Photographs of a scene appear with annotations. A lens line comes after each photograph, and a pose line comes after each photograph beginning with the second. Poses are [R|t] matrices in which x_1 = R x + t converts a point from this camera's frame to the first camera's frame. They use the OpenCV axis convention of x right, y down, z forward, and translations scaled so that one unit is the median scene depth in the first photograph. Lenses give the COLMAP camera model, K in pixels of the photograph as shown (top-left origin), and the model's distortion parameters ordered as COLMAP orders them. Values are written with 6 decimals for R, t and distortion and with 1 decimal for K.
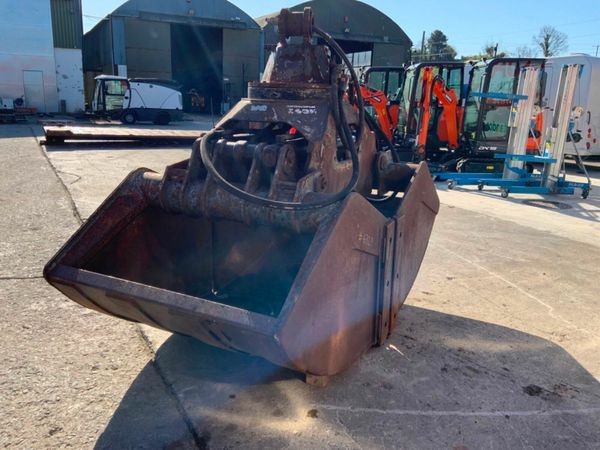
lens RADIAL K [[492.5, 0, 300.0], [0, 492.5, 225.0], [0, 0, 1]] dist [0.093965, -0.187920]
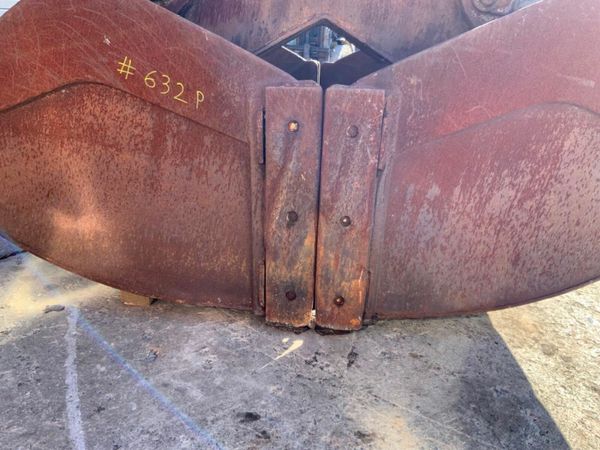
lens RADIAL K [[492.5, 0, 300.0], [0, 492.5, 225.0], [0, 0, 1]] dist [0.093965, -0.187920]
pose [[0.441420, 0.313831, -0.840630, 0.642434], [-0.259996, 0.941388, 0.214921, 0.016793], [0.858808, 0.123690, 0.497142, 0.800666]]
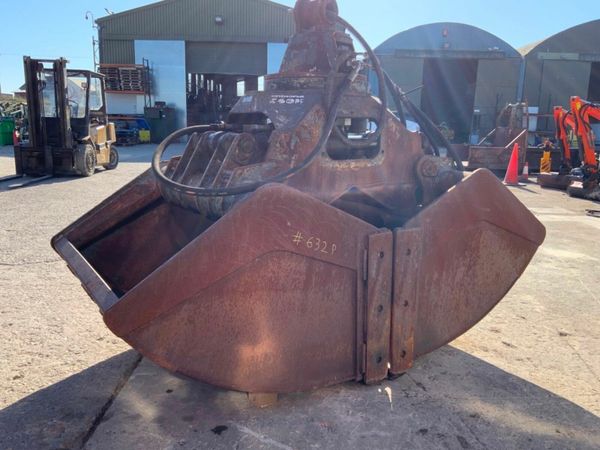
lens RADIAL K [[492.5, 0, 300.0], [0, 492.5, 225.0], [0, 0, 1]] dist [0.093965, -0.187920]
pose [[0.872400, 0.082677, -0.481750, 0.470568], [-0.115575, 0.992534, -0.038959, 0.030115], [0.474932, 0.089666, 0.875442, 0.220698]]
